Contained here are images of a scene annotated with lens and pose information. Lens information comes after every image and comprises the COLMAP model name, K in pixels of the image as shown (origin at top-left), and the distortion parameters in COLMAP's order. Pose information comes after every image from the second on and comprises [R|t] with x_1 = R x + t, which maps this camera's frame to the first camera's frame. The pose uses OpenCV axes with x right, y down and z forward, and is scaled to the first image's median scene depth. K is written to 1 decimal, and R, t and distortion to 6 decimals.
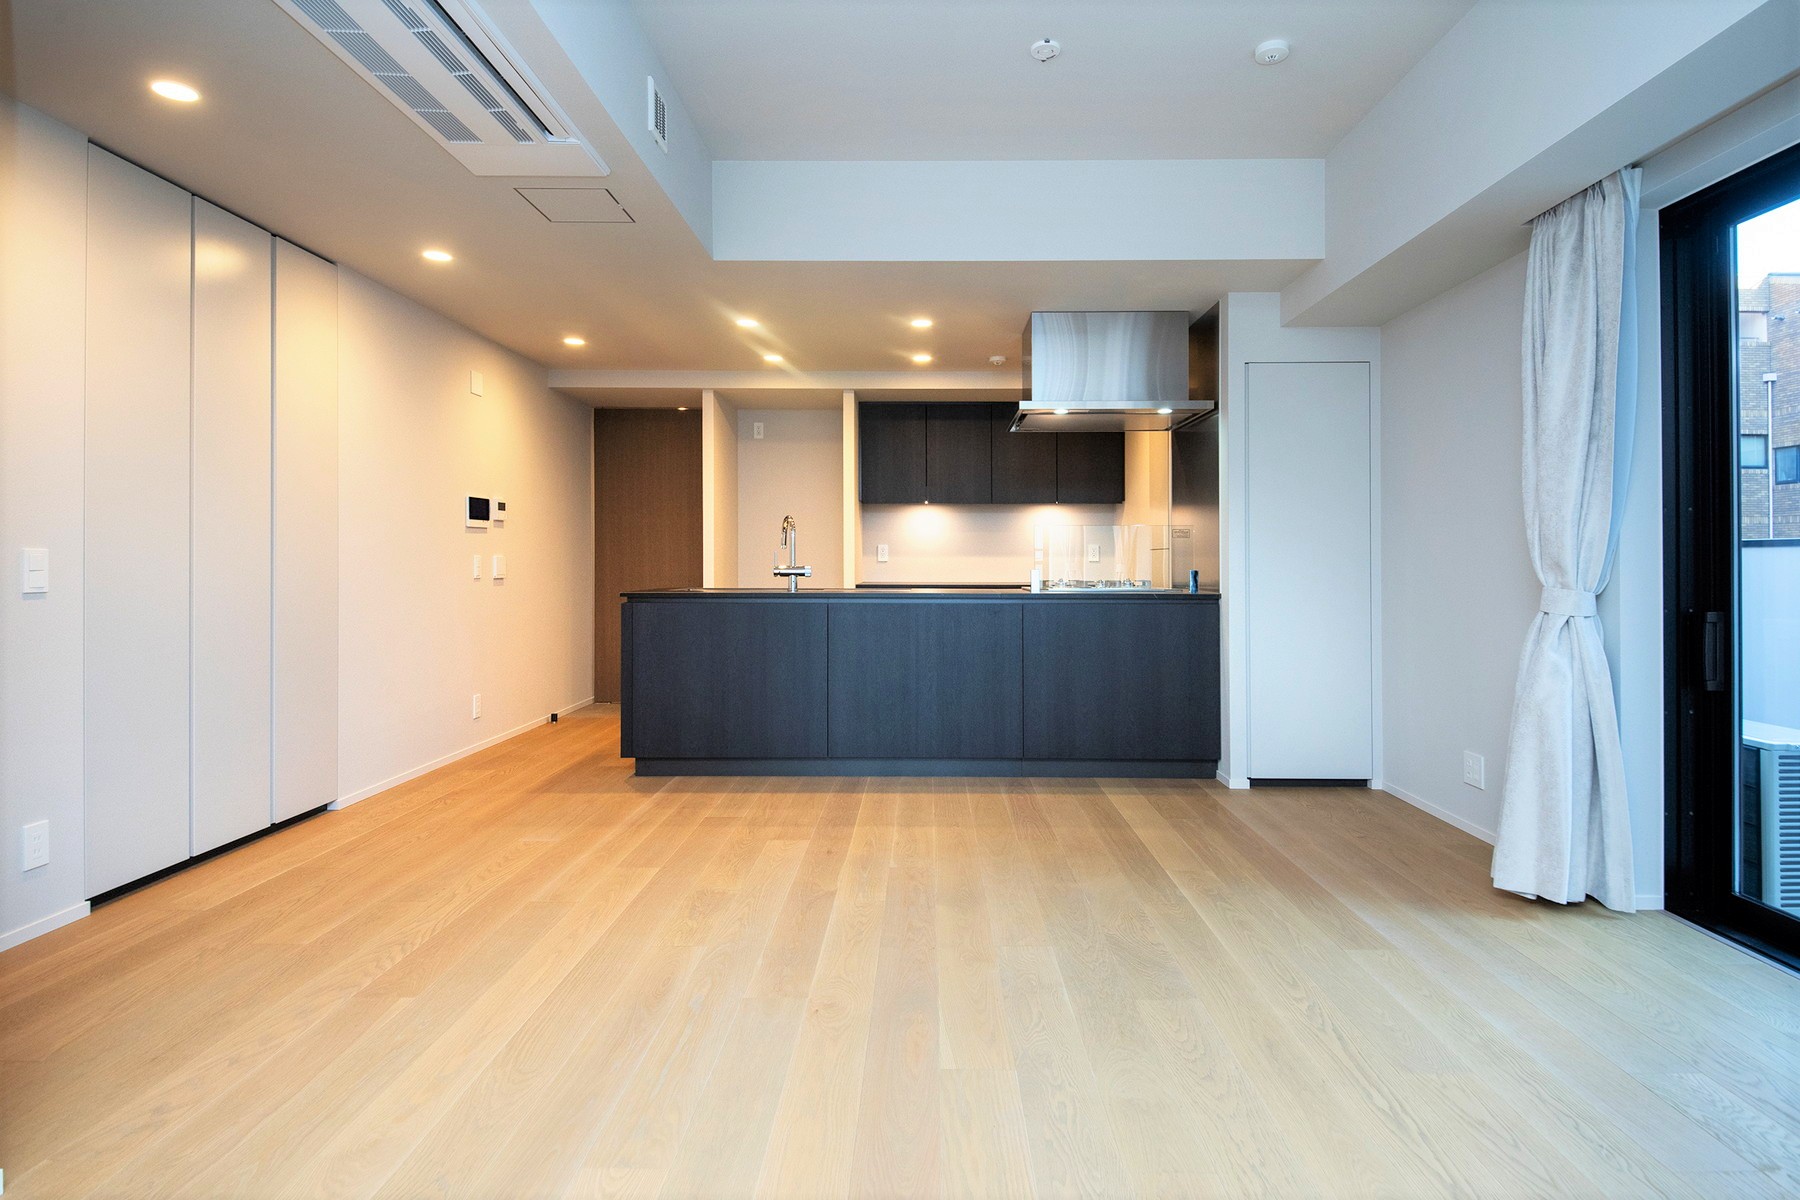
lens RADIAL K [[885.8, 0, 896.2], [0, 885.8, 560.4], [0, 0, 1]] dist [-0.003459, -0.000781]
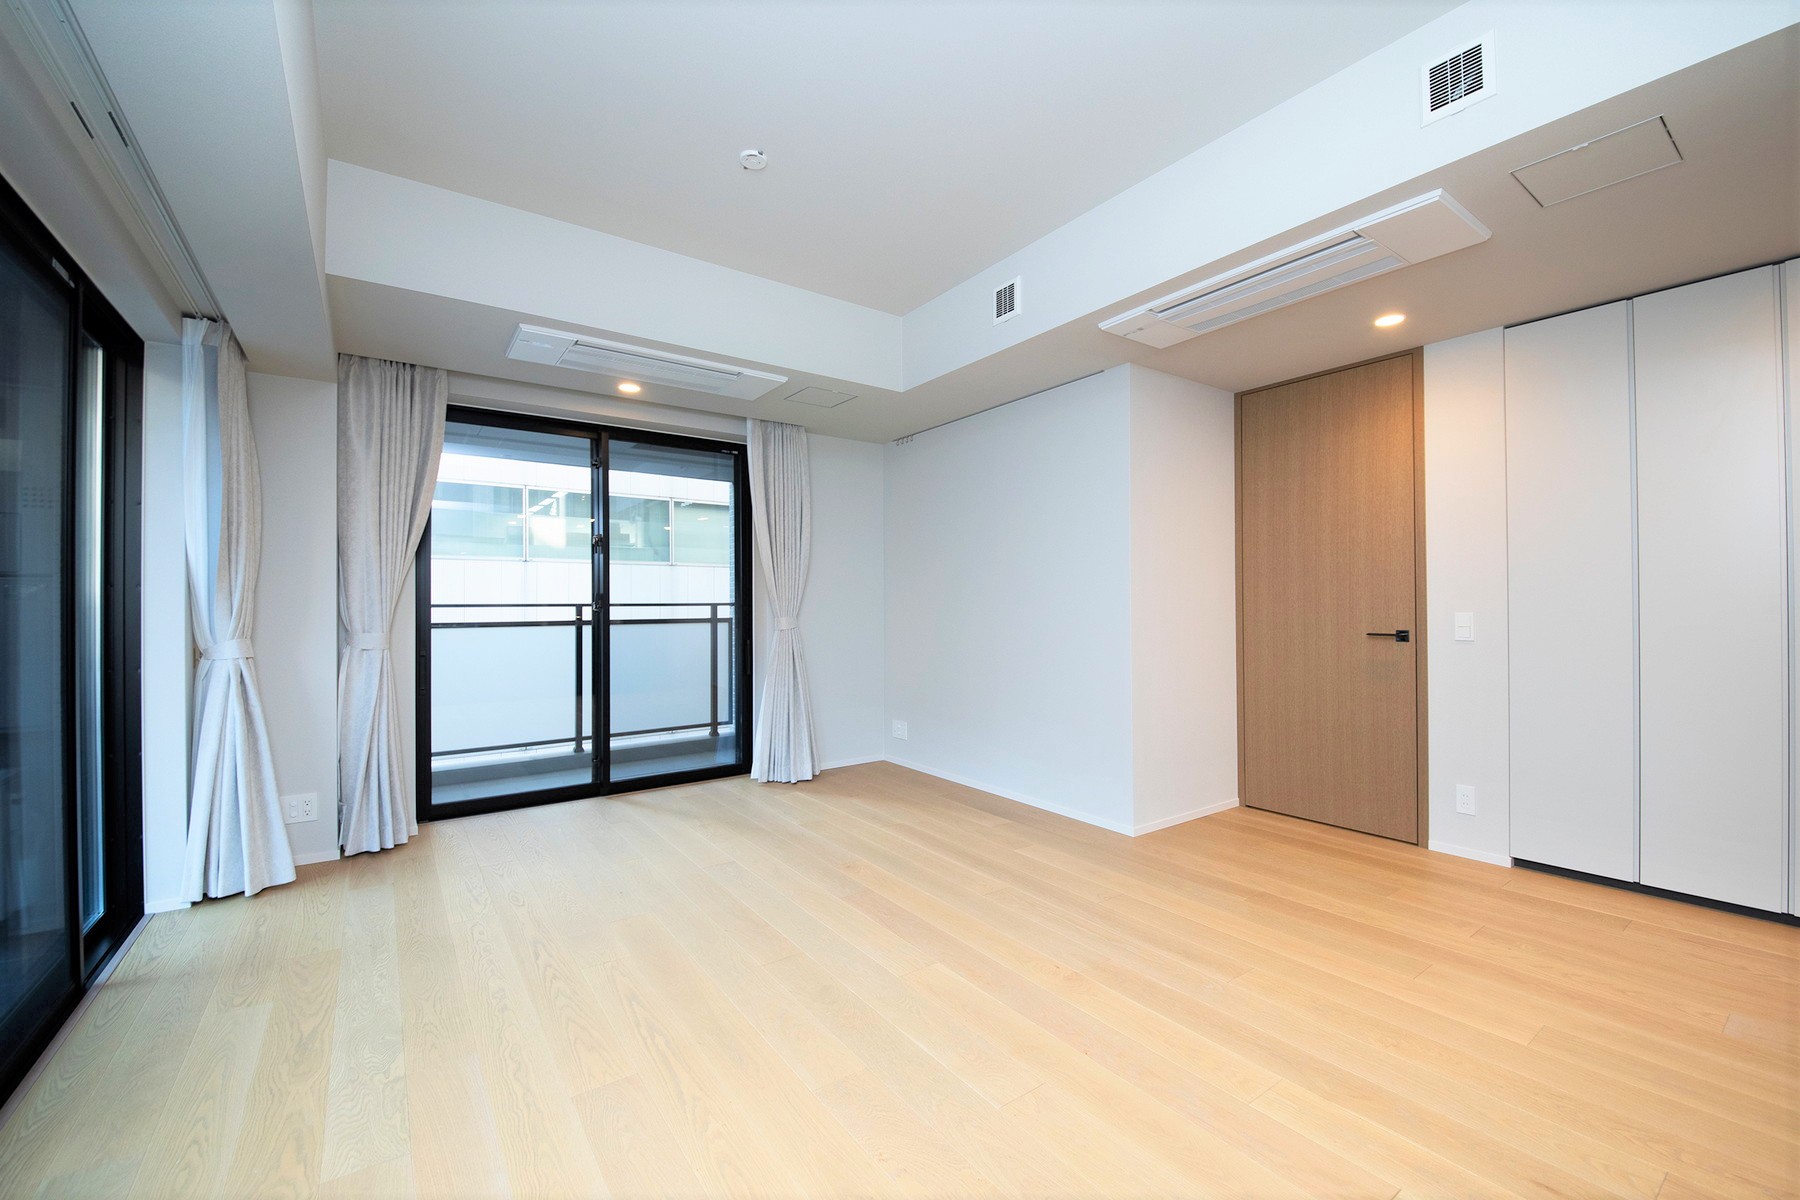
lens RADIAL K [[727.4, 0, 900.0], [0, 727.4, 600.0], [0, 0, 1]] dist [0.000442, -0.000017]
pose [[-0.782590, -0.003956, -0.622525, 0.615857], [0.005877, 0.999888, -0.013741, -0.022852], [0.622510, -0.014412, -0.782479, 1.356700]]
